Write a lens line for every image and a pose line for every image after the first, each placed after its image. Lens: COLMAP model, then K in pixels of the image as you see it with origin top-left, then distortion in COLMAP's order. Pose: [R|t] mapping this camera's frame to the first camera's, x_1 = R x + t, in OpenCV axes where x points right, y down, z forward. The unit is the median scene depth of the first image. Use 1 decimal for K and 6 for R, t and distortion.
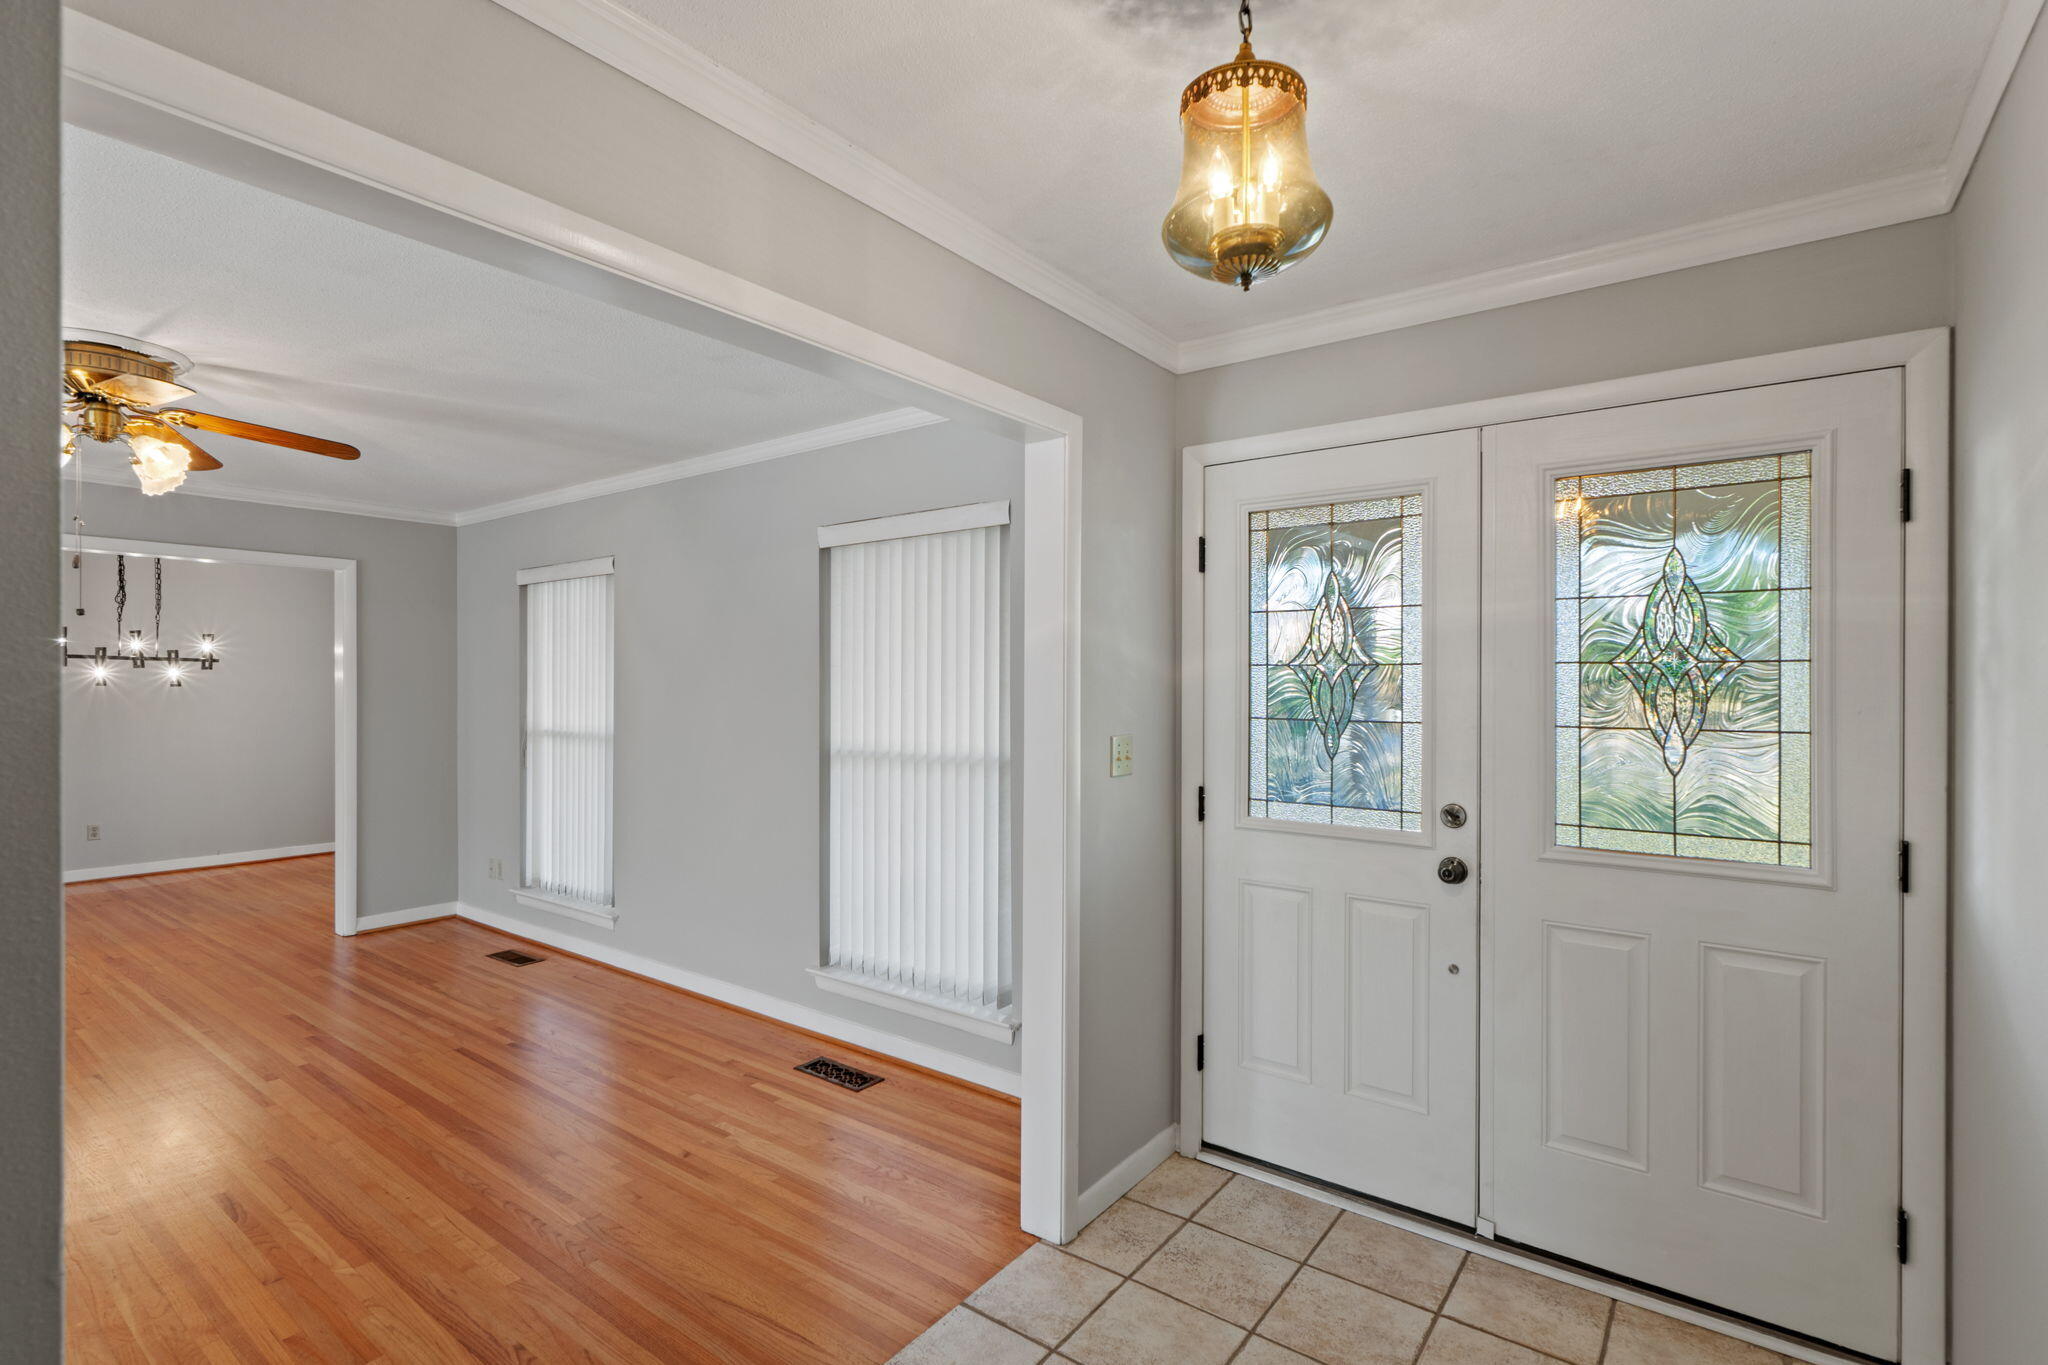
lens RADIAL K [[960.5, 0, 1022.1], [0, 960.5, 684.8], [0, 0, 1]] dist [-0.000258, -0.000045]
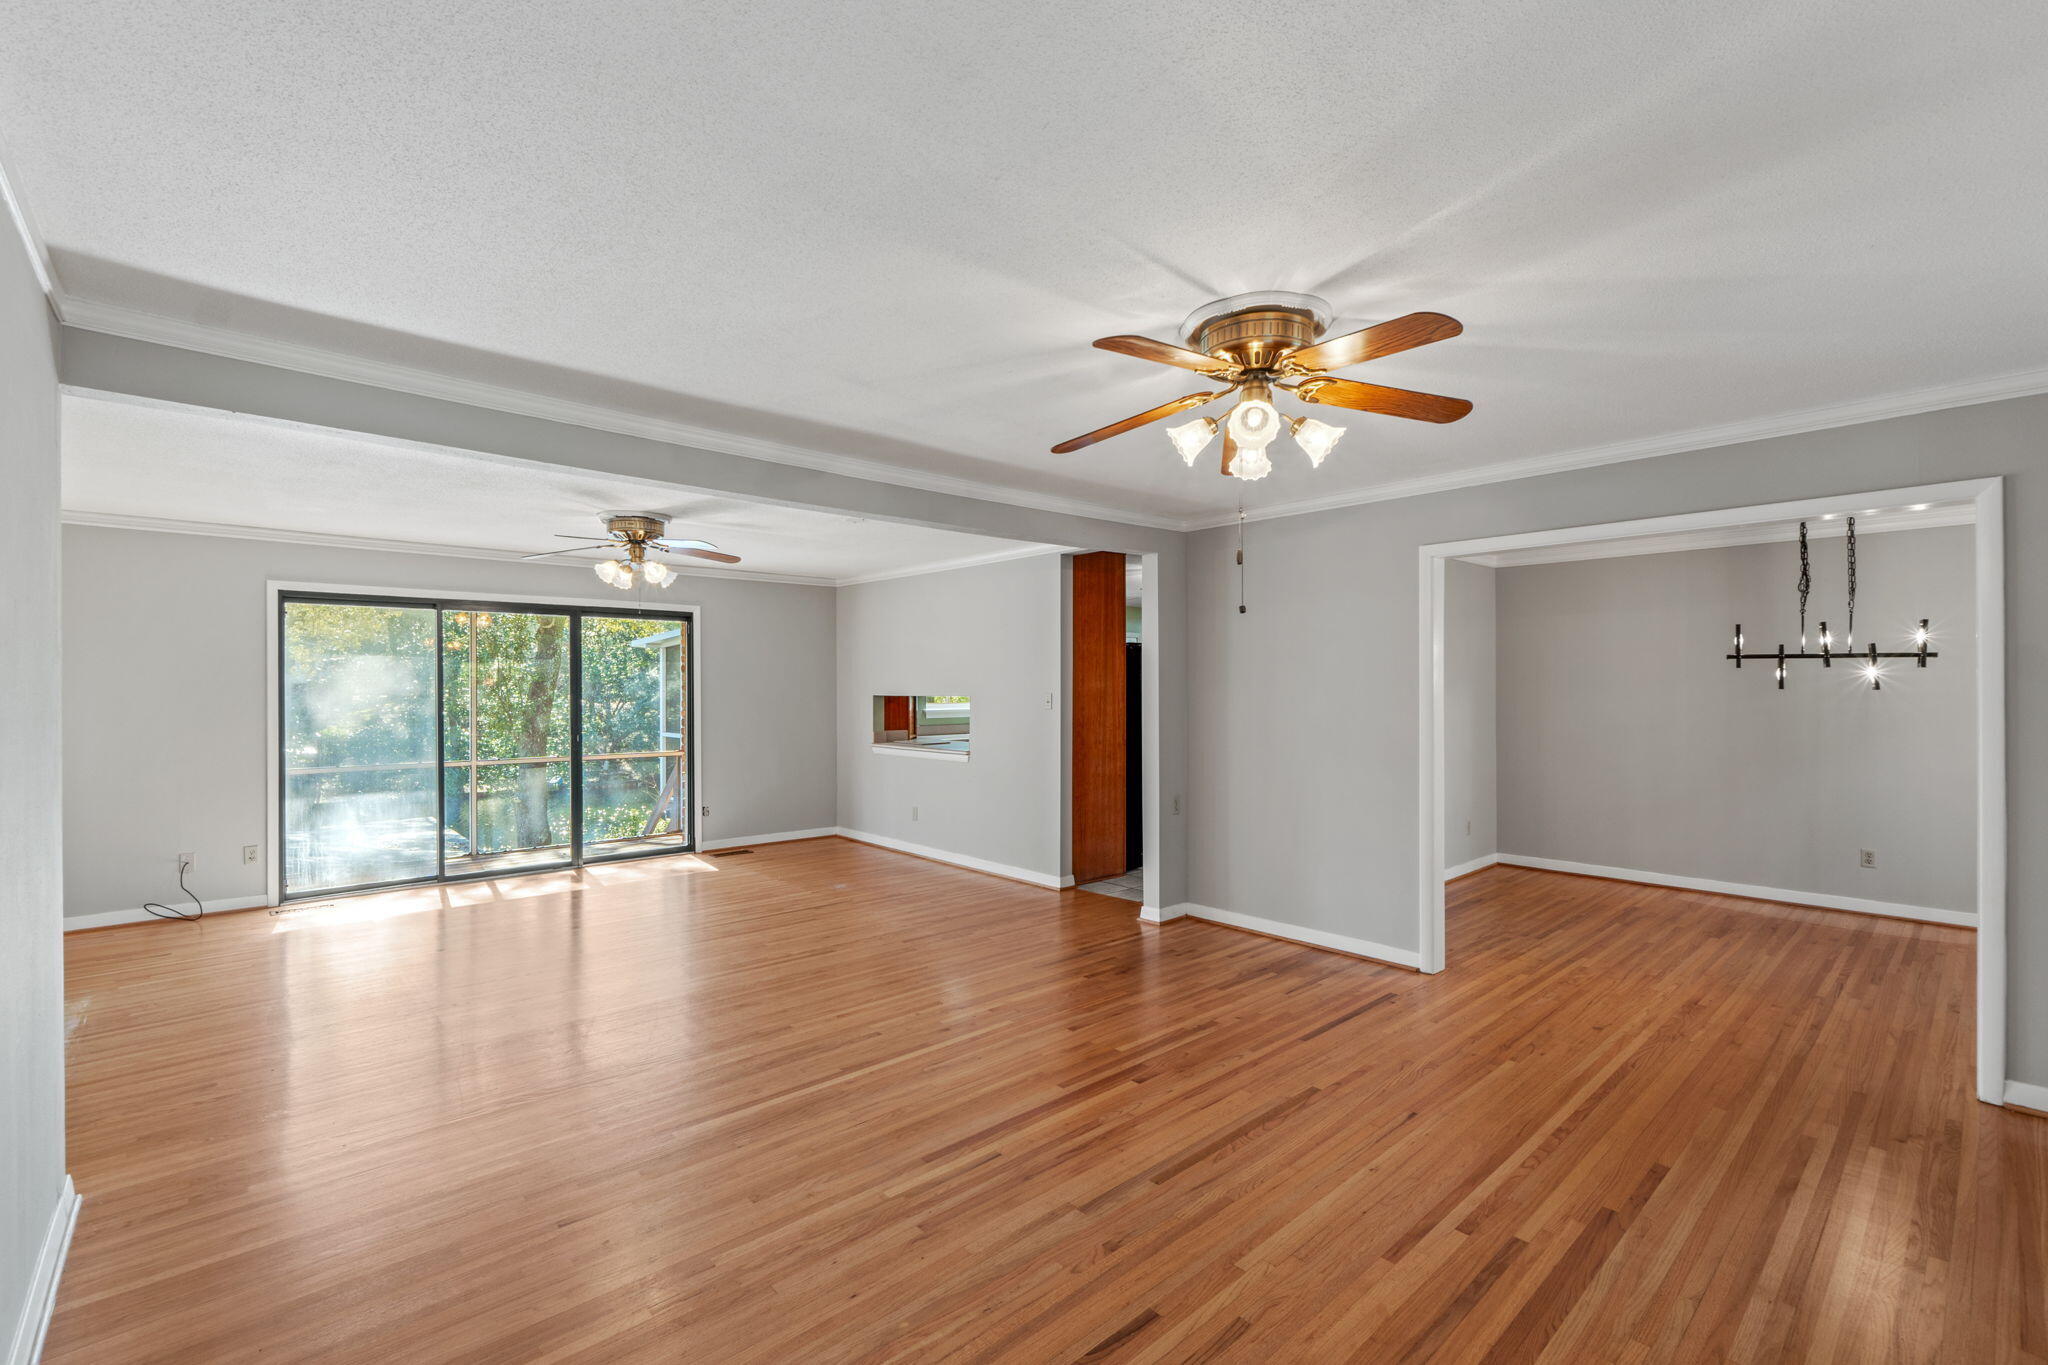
lens RADIAL K [[889.7, 0, 1021.6], [0, 889.7, 688.7], [0, 0, 1]] dist [0.000326, 0.000384]
pose [[-0.191435, -0.005071, -0.981492, -0.033835], [0.001687, 0.999983, -0.005495, 0.003803], [0.981504, -0.002708, -0.191423, 0.468331]]
